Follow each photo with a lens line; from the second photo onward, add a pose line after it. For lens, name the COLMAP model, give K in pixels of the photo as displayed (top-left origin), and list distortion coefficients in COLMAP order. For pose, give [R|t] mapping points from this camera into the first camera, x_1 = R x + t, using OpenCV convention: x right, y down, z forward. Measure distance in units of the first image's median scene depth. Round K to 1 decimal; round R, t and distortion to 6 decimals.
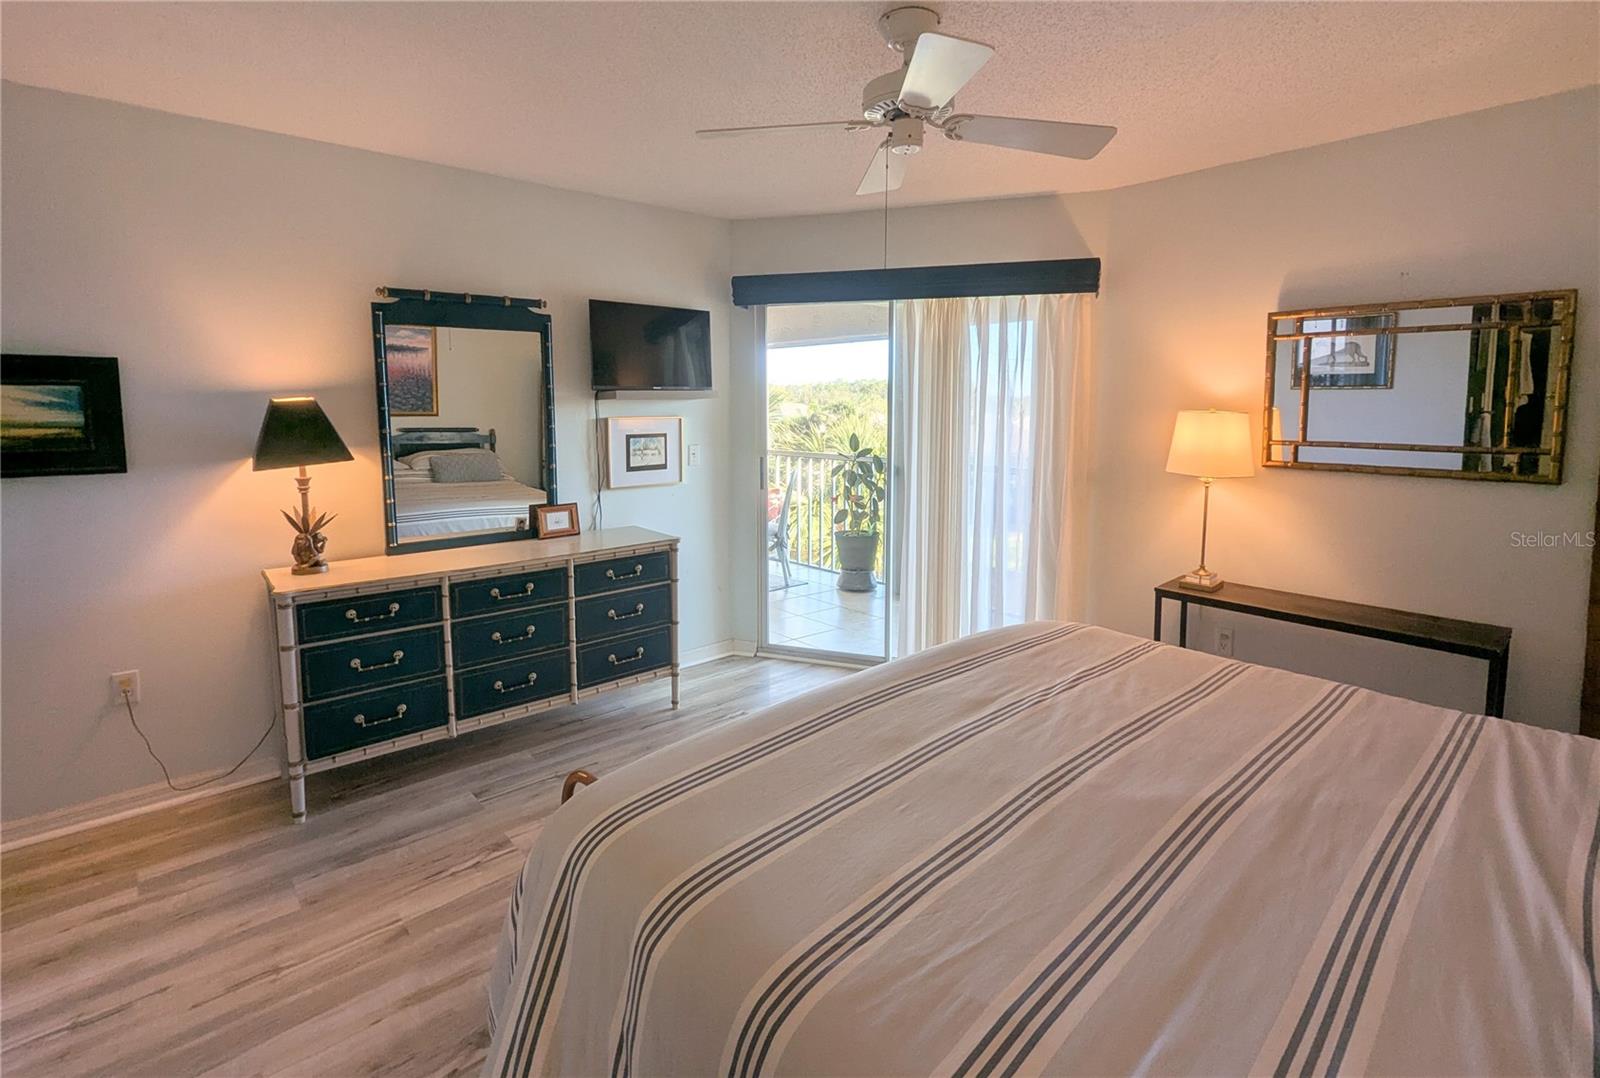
lens RADIAL K [[729.0, 0, 807.1], [0, 729.0, 538.1], [0, 0, 1]] dist [-0.000030, 0.000000]
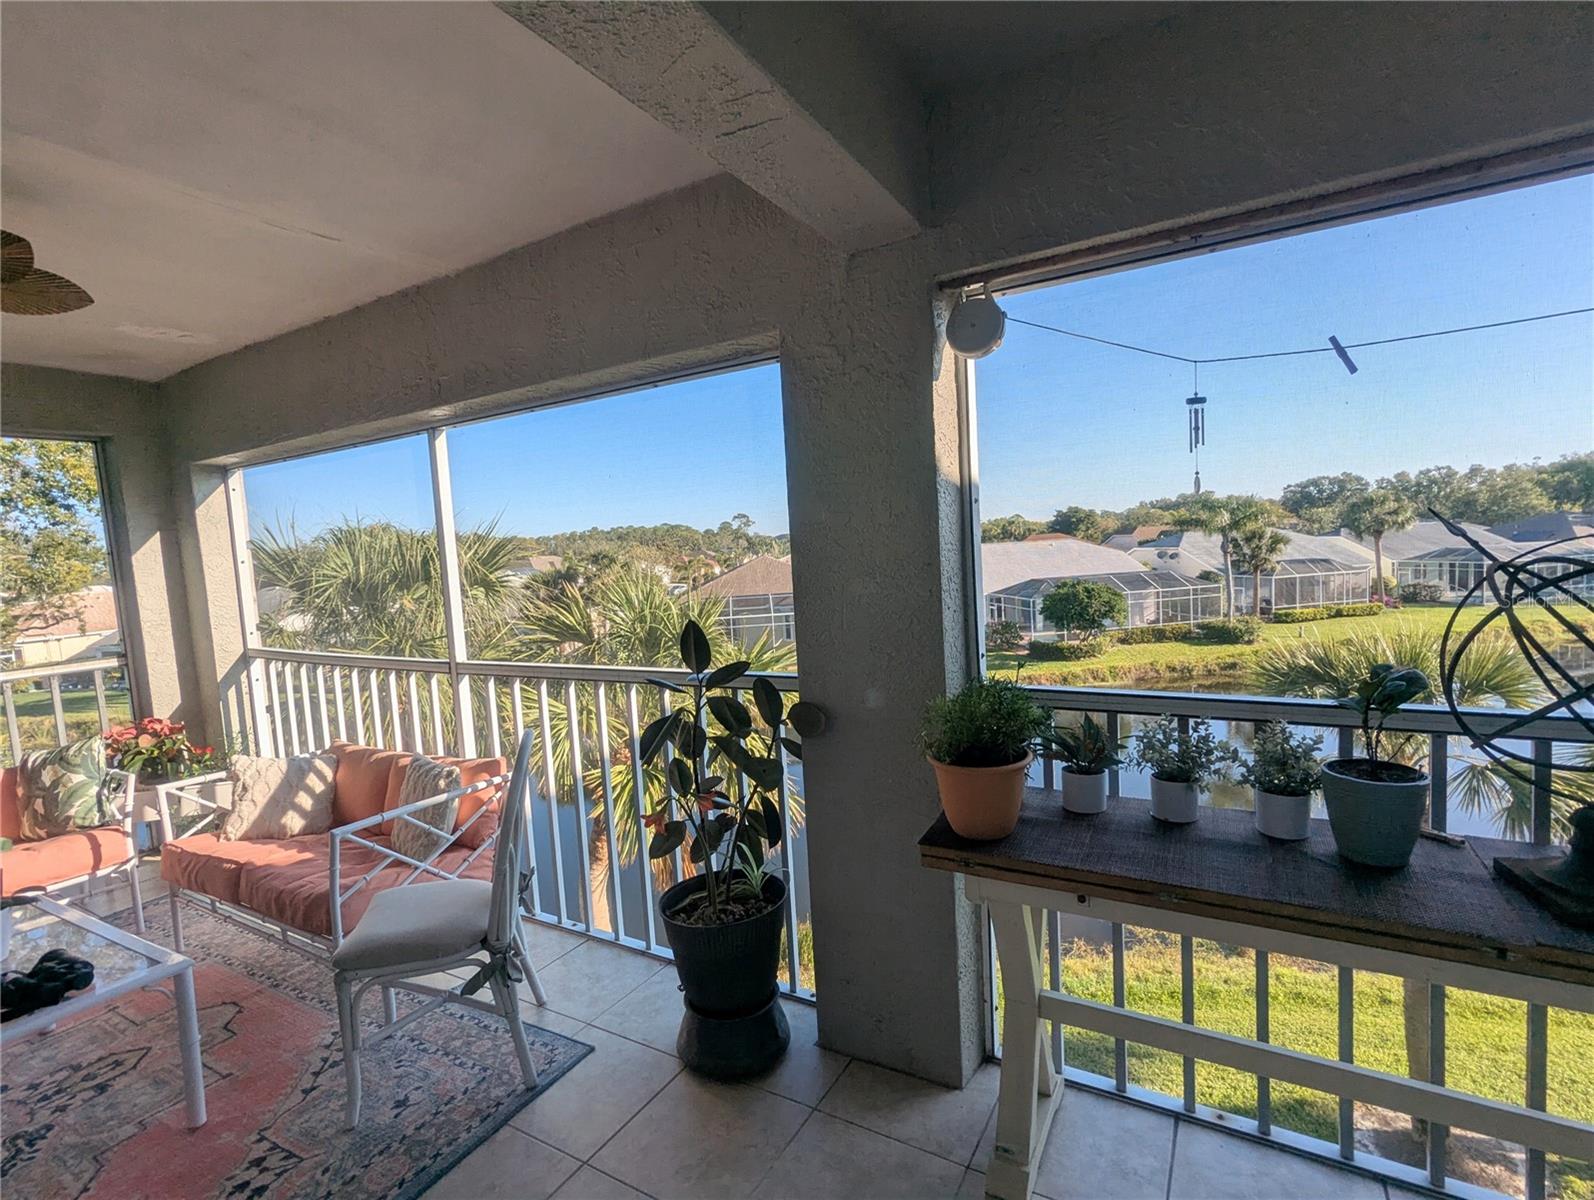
lens RADIAL K [[756.5, 0, 795.8], [0, 756.5, 604.2], [0, 0, 1]] dist [0.000399, 0.001945]
pose [[0.953568, -0.077830, 0.290947, 0.006907], [0.109101, 0.989687, -0.092827, -0.105480], [-0.280721, 0.120259, 0.952225, 0.601890]]
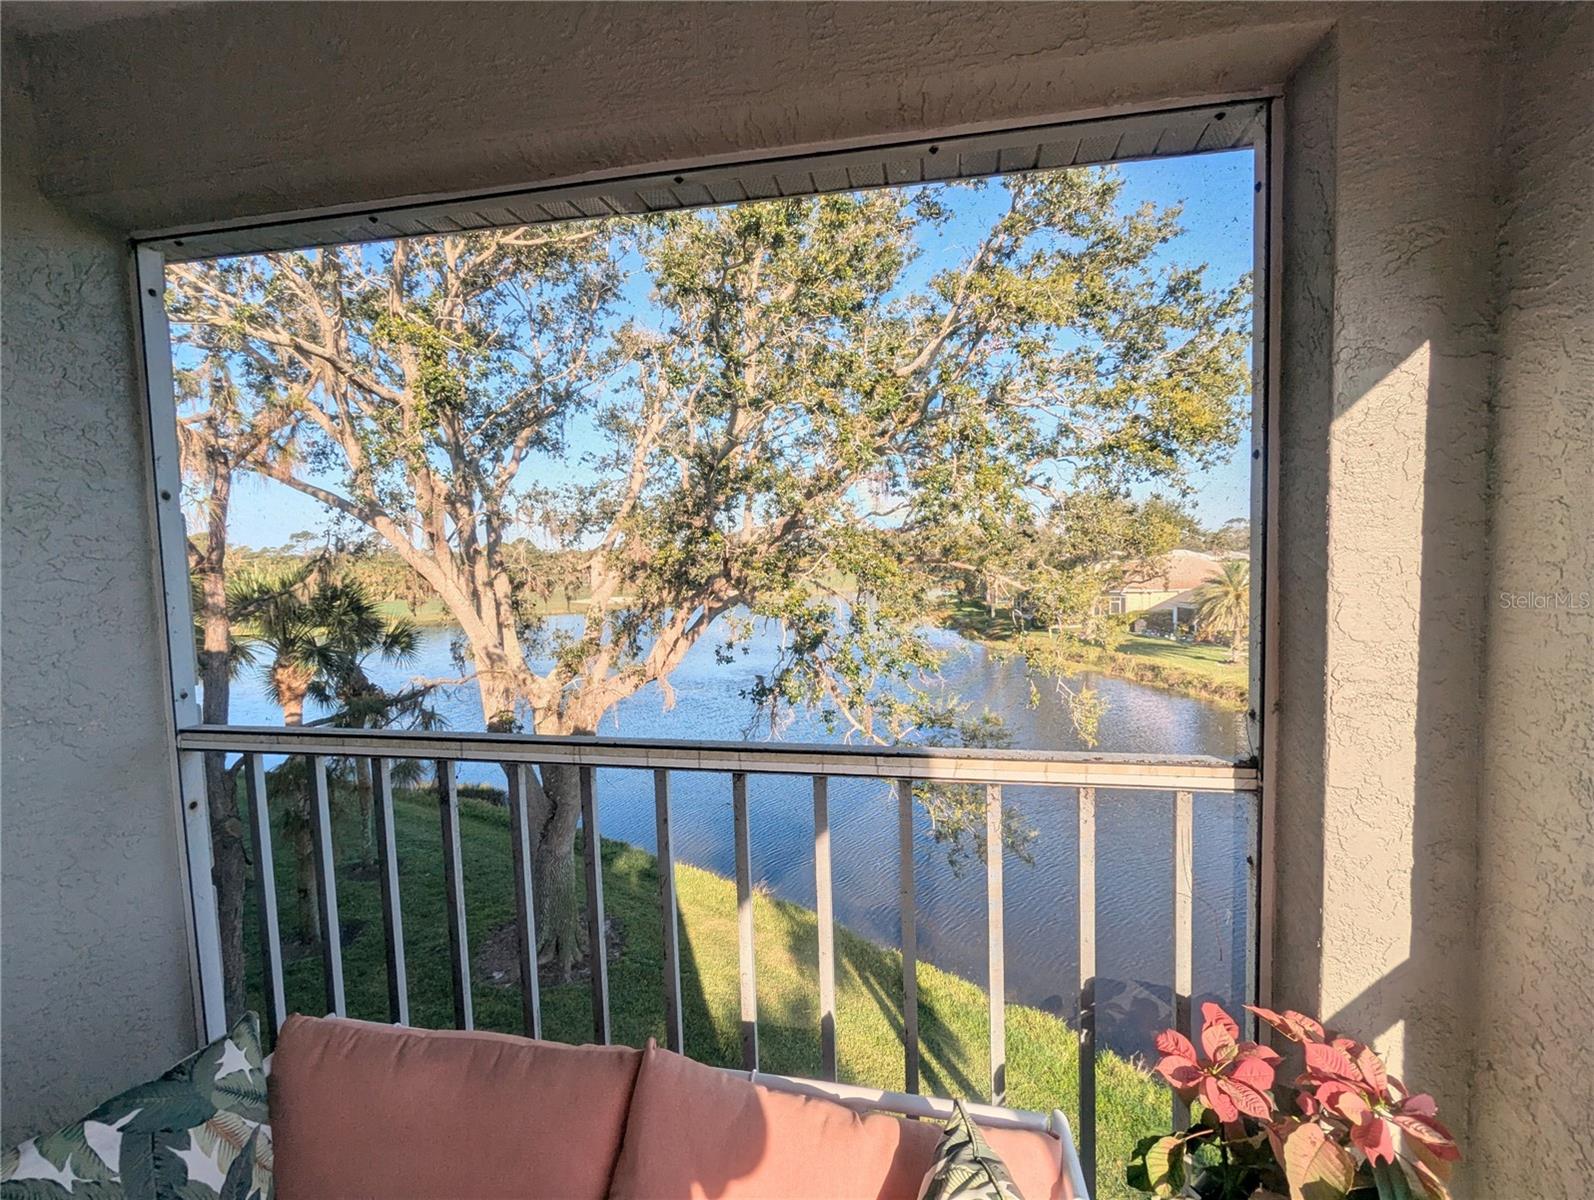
lens RADIAL K [[756.5, 0, 794.2], [0, 756.5, 602.6], [0, 0, 1]] dist [0.000399, 0.001945]
pose [[0.608573, 0.042170, -0.792377, -0.262898], [-0.127711, 0.990774, -0.045358, -0.202034], [0.783153, 0.128798, 0.608343, 1.138363]]
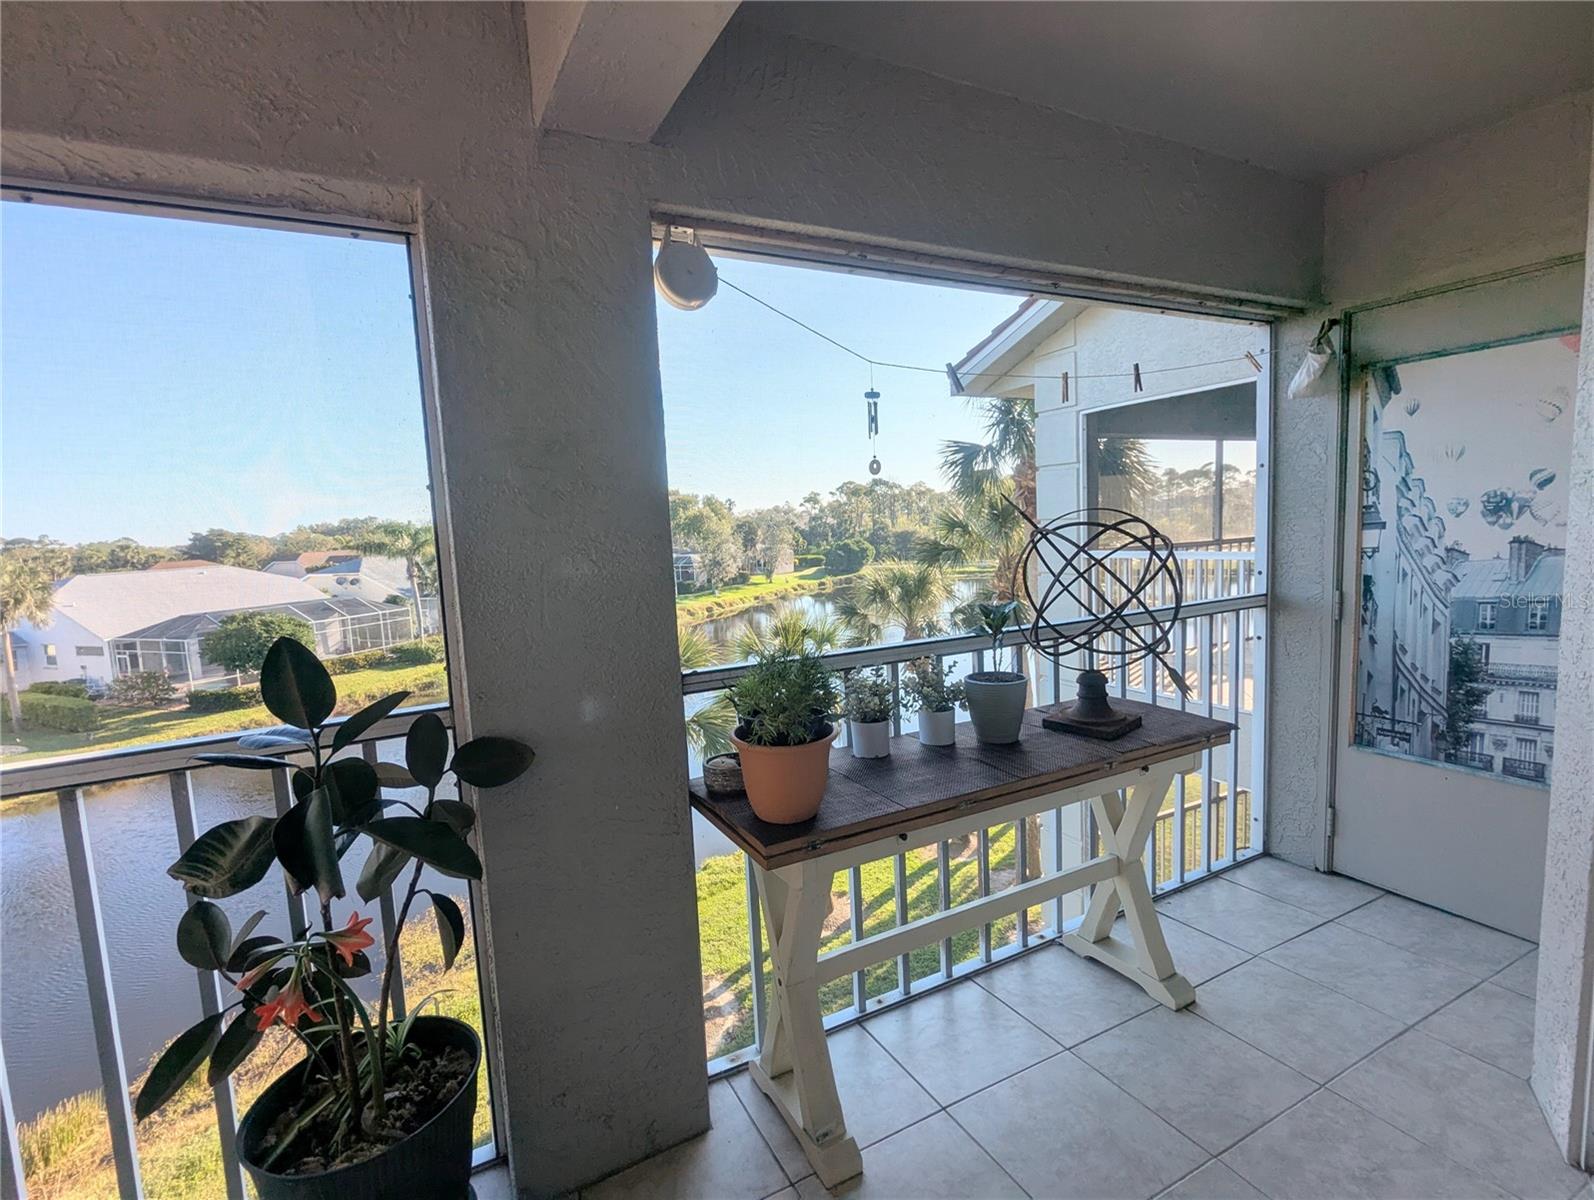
lens RADIAL K [[756.5, 0, 793.0], [0, 756.5, 604.7], [0, 0, 1]] dist [0.000399, 0.001945]
pose [[0.260992, -0.114675, 0.958506, -0.092915], [0.223099, 0.973204, 0.055686, -0.125417], [-0.939207, 0.199308, 0.279582, 0.764554]]
